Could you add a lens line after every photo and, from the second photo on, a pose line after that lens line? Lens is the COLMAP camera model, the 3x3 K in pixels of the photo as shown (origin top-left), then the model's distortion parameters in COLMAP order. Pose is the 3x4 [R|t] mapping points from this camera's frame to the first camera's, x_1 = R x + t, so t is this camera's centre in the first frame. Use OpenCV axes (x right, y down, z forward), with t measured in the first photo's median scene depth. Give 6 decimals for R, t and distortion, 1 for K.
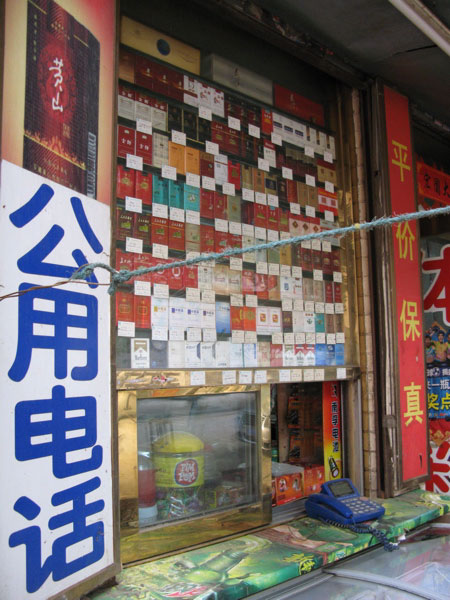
lens RADIAL K [[620.5, 0, 225.0], [0, 620.5, 300.0], [0, 0, 1]] dist [-0.230509, 0.296416]
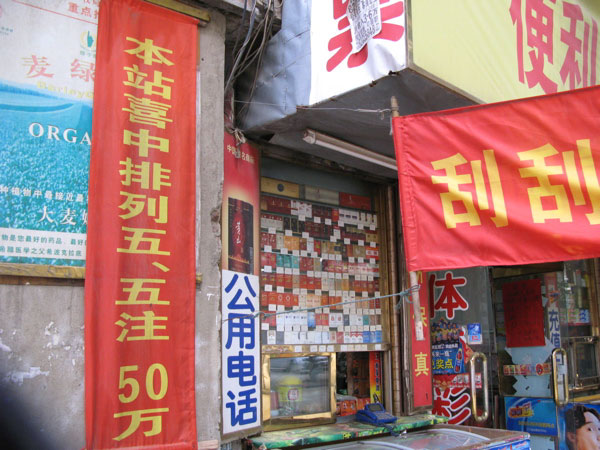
lens RADIAL K [[620.5, 0, 300.0], [0, 620.5, 225.0], [0, 0, 1]] dist [-0.230509, 0.296416]
pose [[0.996857, -0.011950, -0.078311, 0.125991], [0.005555, 0.996668, -0.081379, -0.119471], [0.079022, 0.080688, 0.993602, -1.076286]]
